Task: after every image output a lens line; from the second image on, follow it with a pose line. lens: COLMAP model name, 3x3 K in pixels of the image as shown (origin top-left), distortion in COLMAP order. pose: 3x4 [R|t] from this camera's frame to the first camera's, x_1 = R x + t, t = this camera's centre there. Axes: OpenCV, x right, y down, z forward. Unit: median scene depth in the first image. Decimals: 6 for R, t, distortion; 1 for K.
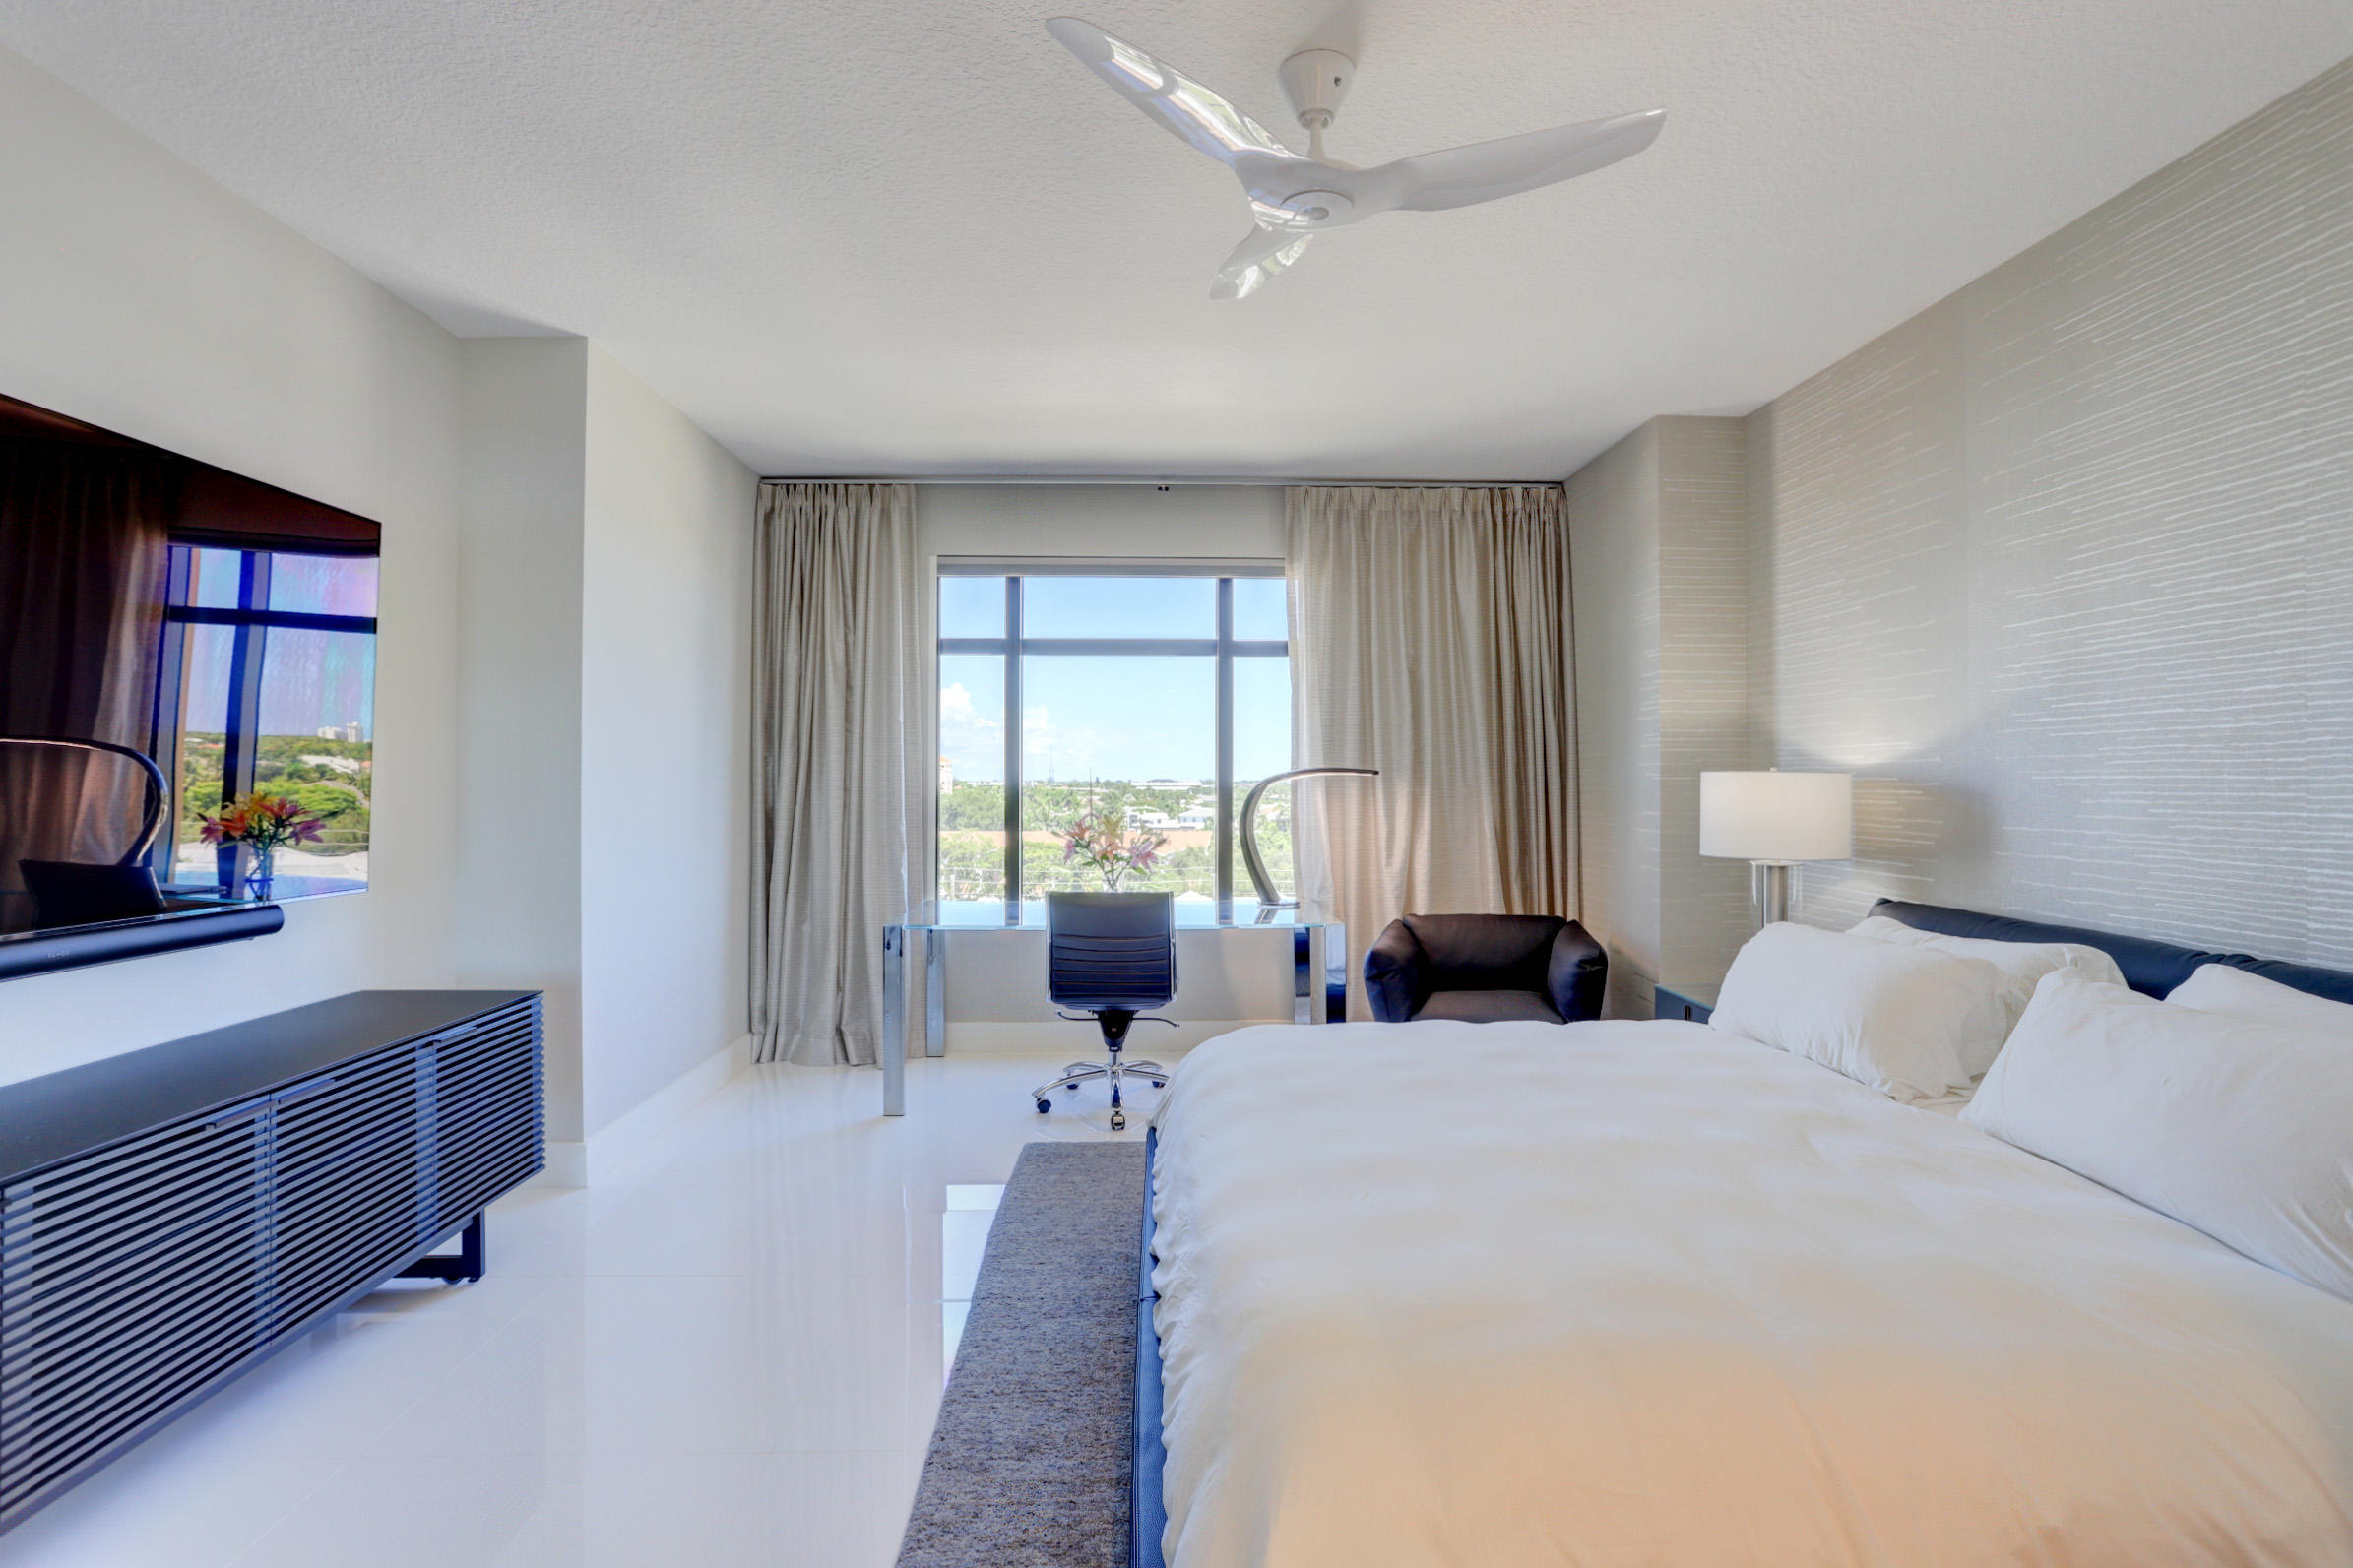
lens RADIAL K [[1131.5, 0, 1173.5], [0, 1131.5, 772.8], [0, 0, 1]] dist [-0.060756, 0.030851]
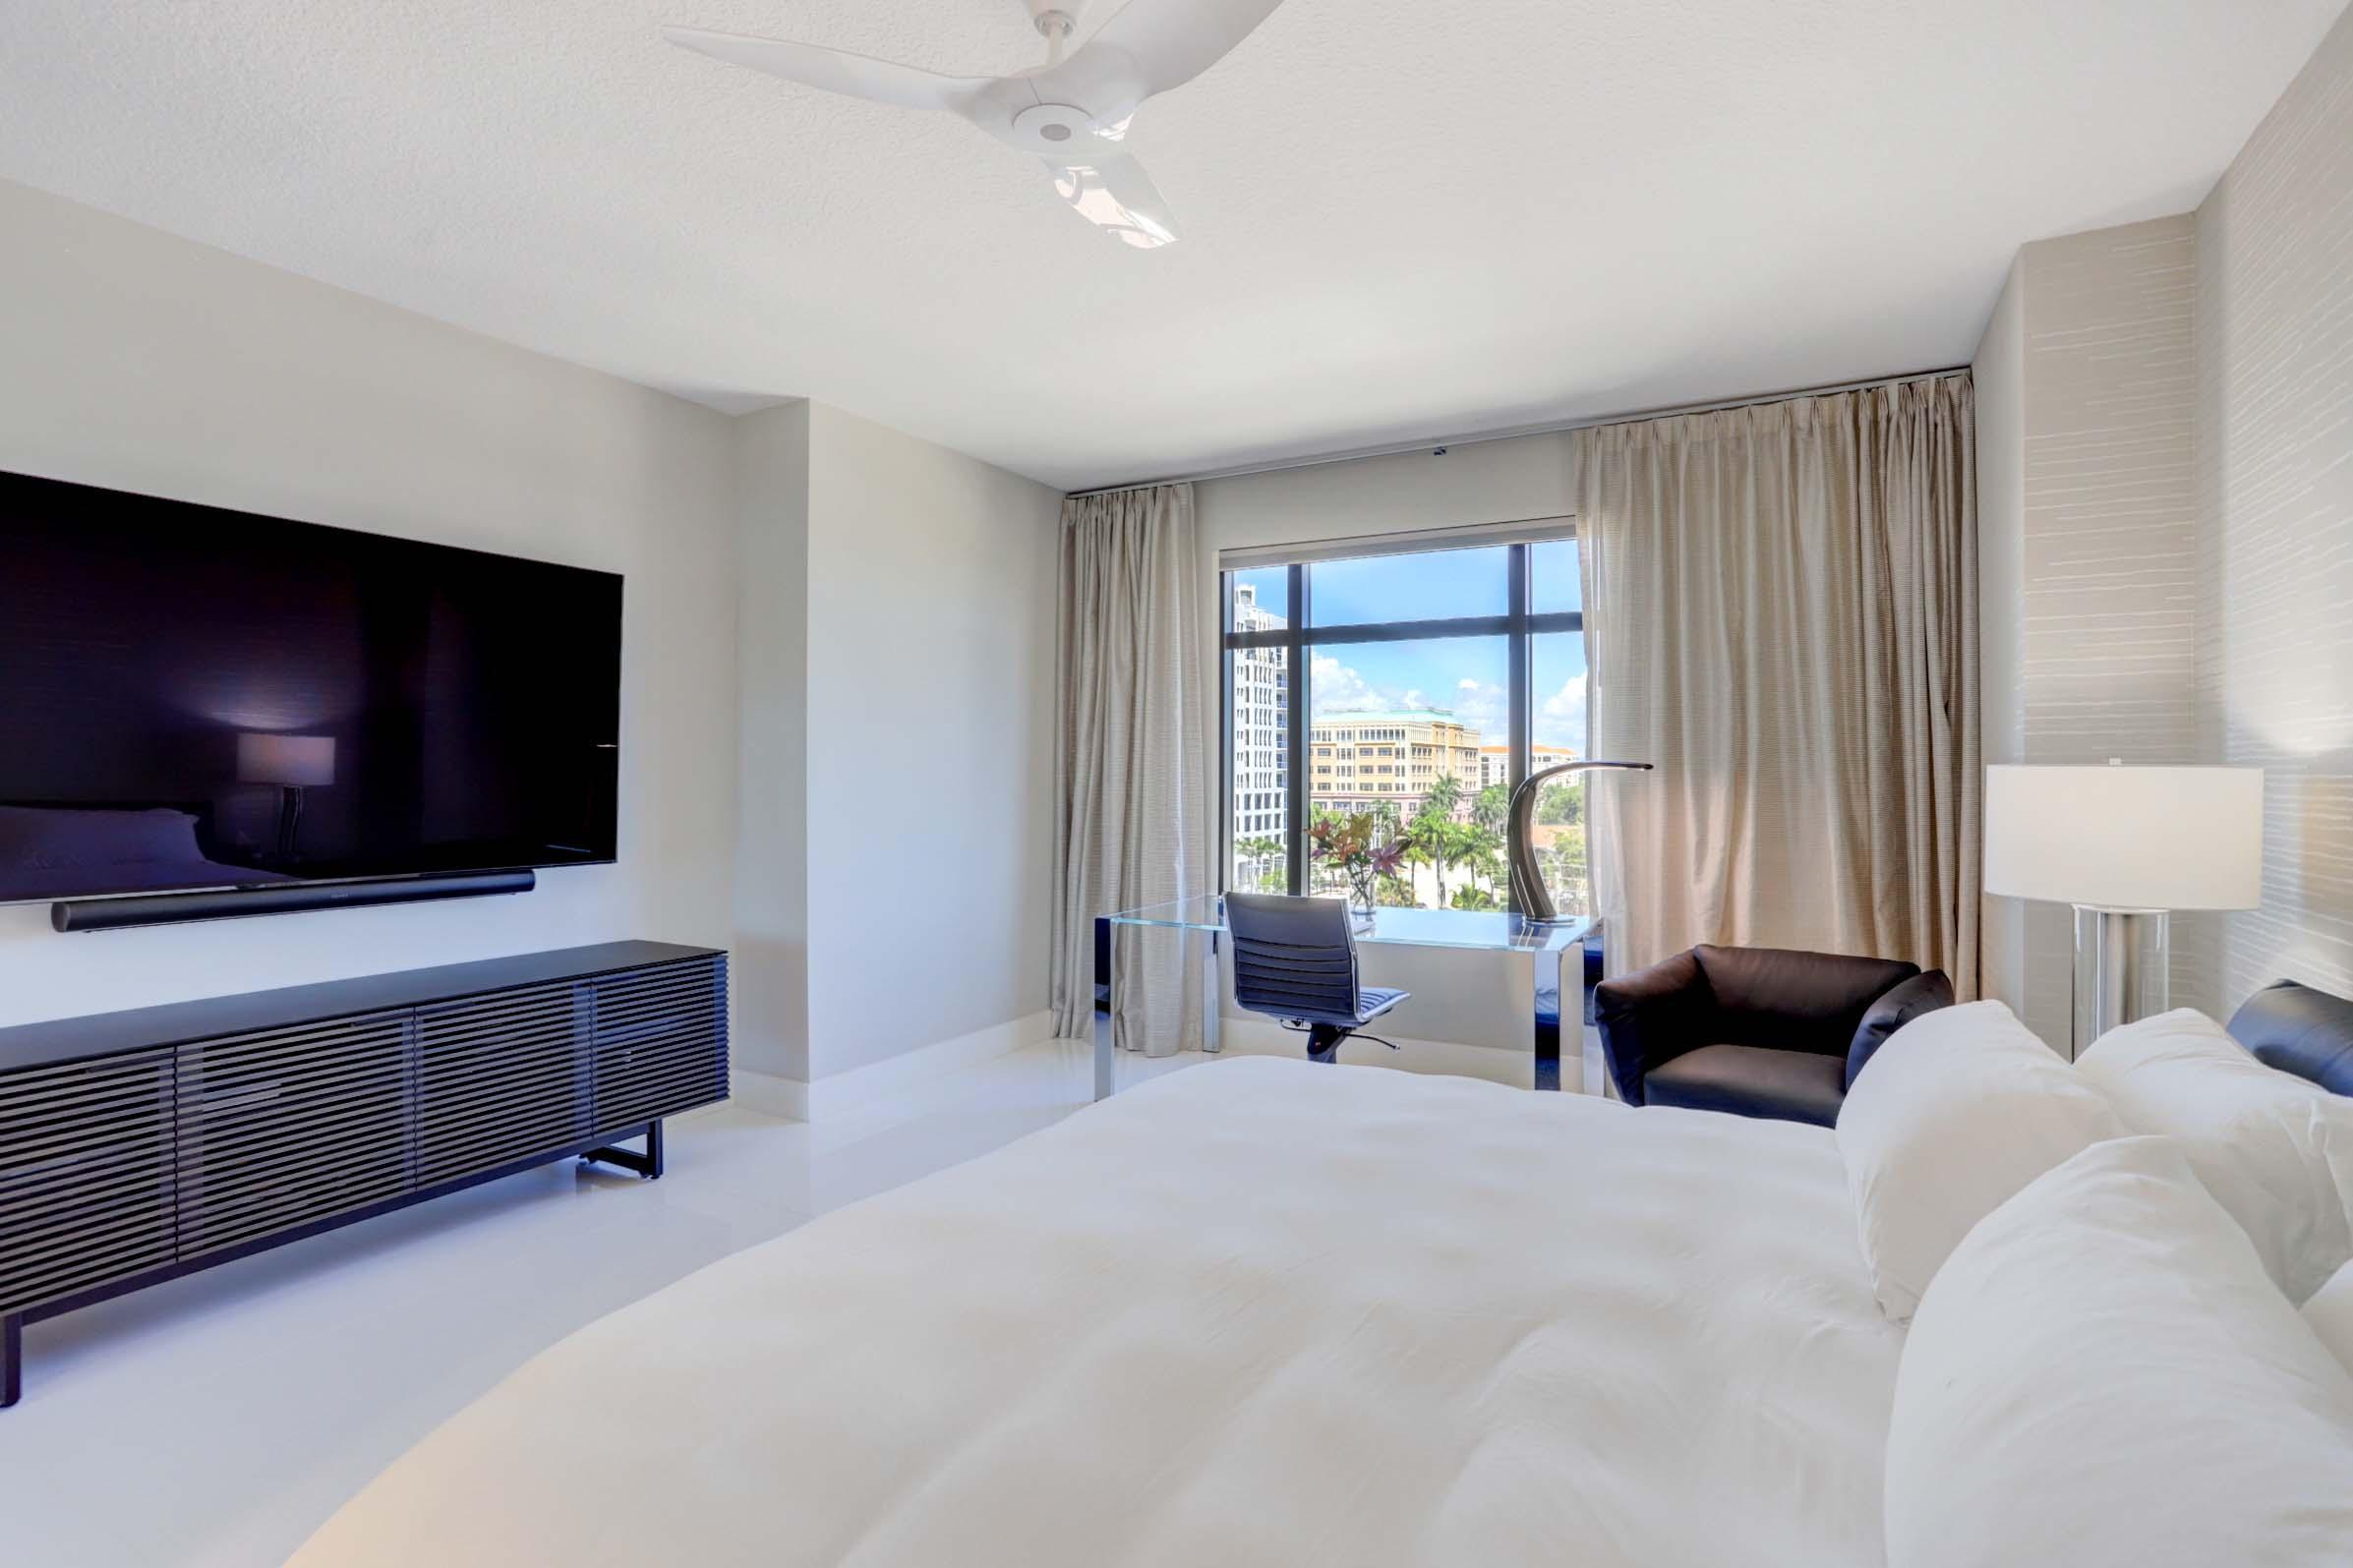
lens RADIAL K [[1131.5, 0, 1173.5], [0, 1131.5, 772.8], [0, 0, 1]] dist [-0.060756, 0.030851]
pose [[0.856208, 0.000605, -0.516631, 0.285285], [0.002360, 0.999984, 0.005083, -0.001113], [0.516626, -0.005571, 0.856193, 0.127687]]
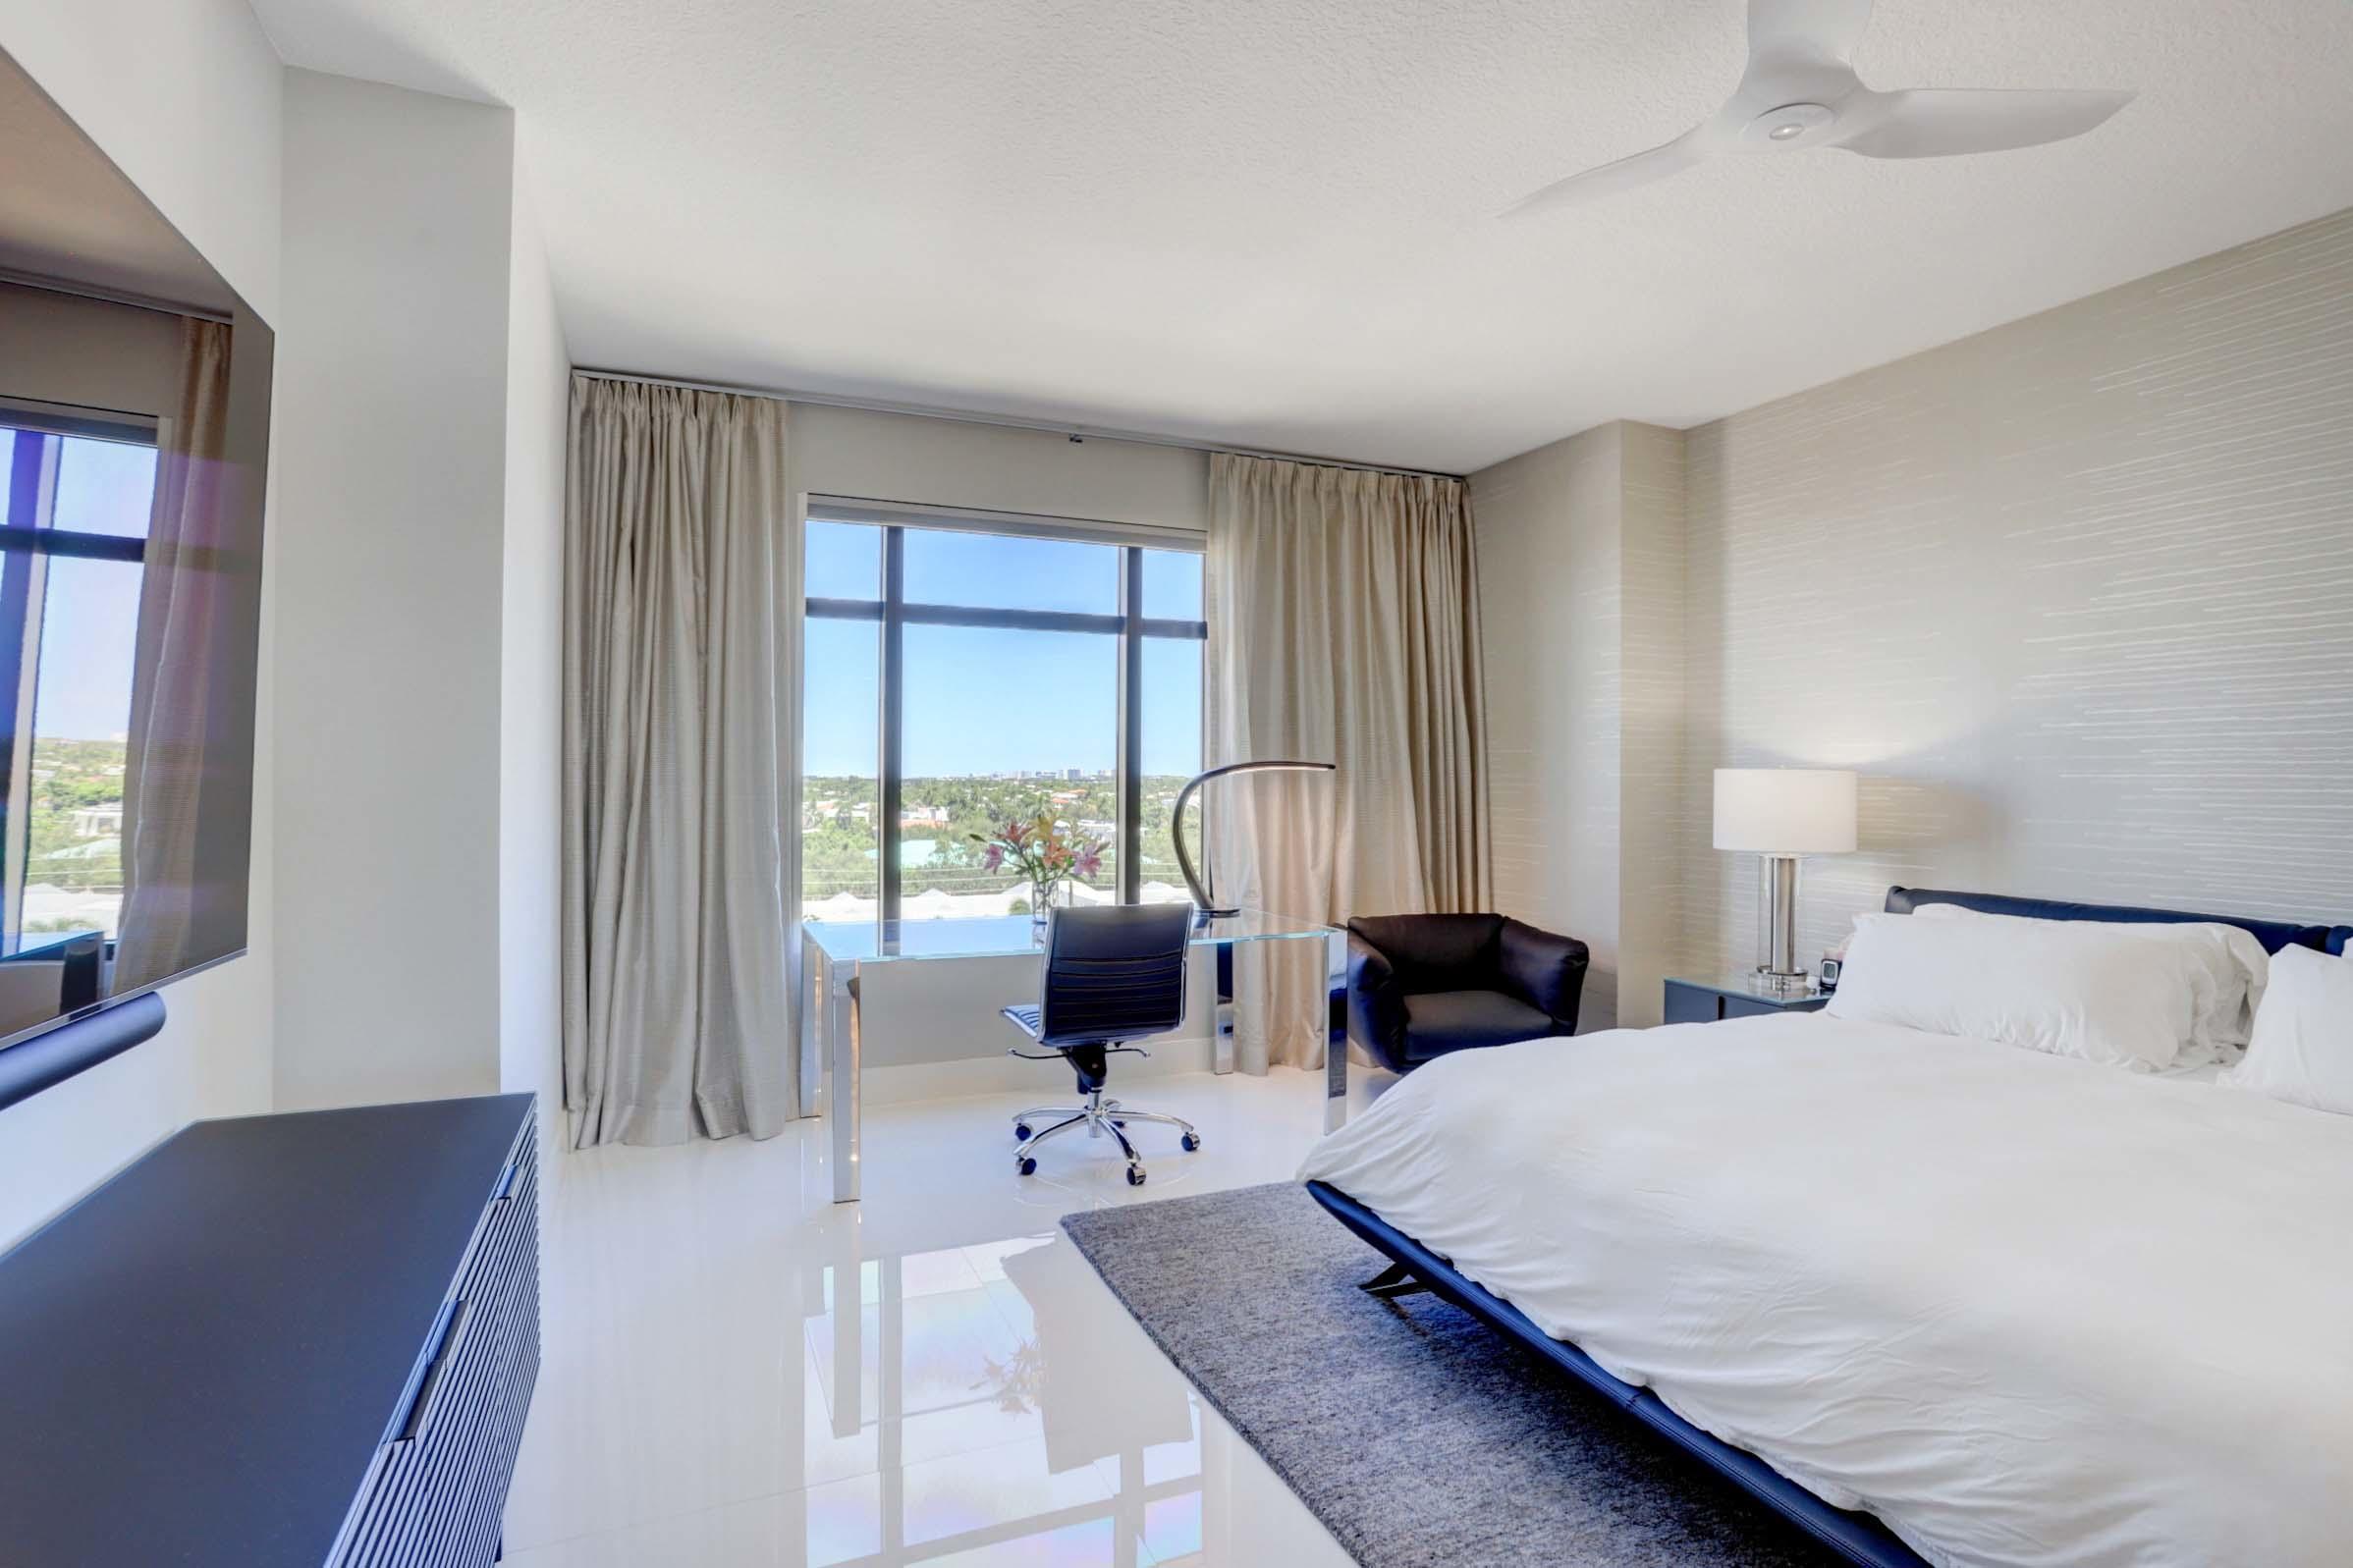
lens RADIAL K [[1160.6, 0, 1167.0], [0, 1160.6, 777.4], [0, 0, 1]] dist [-0.061671, 0.026995]
pose [[0.931264, 0.004292, 0.364319, -0.281038], [-0.007109, 0.999954, 0.006389, 0.002863], [-0.364275, -0.008540, 0.931252, 0.148227]]
